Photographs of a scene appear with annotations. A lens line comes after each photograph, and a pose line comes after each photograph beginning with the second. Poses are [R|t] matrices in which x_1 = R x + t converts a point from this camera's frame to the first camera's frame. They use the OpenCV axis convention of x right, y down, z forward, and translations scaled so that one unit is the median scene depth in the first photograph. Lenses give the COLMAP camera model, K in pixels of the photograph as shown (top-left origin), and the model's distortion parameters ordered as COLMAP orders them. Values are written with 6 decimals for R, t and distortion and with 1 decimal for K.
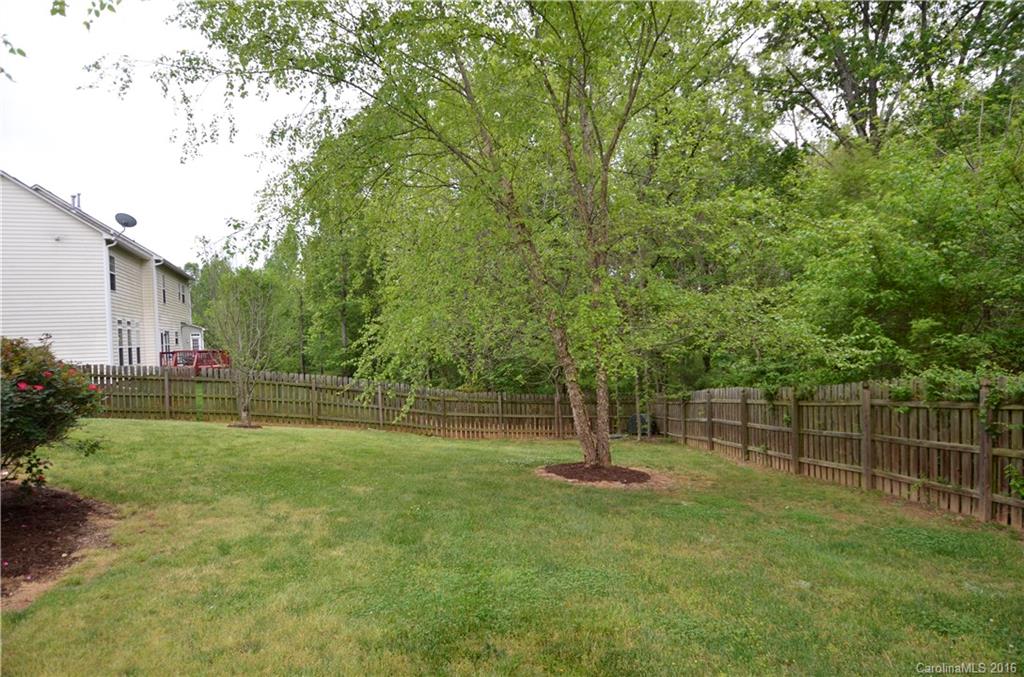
lens RADIAL K [[527.6, 0, 514.5], [0, 527.6, 346.4], [0, 0, 1]] dist [0.046326, -0.050776]
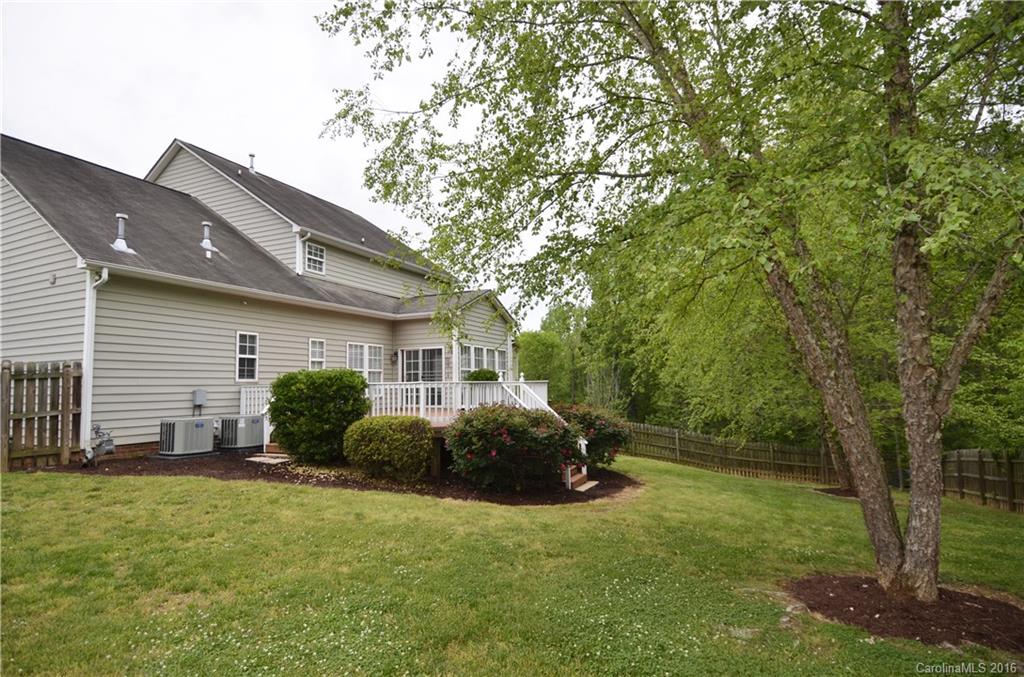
lens RADIAL K [[527.6, 0, 514.5], [0, 527.6, 346.4], [0, 0, 1]] dist [0.046326, -0.050776]
pose [[0.902283, -0.017393, -0.430794, -0.039631], [-0.019810, 0.996458, -0.081722, -0.041566], [0.430690, 0.082271, 0.898742, -0.622617]]
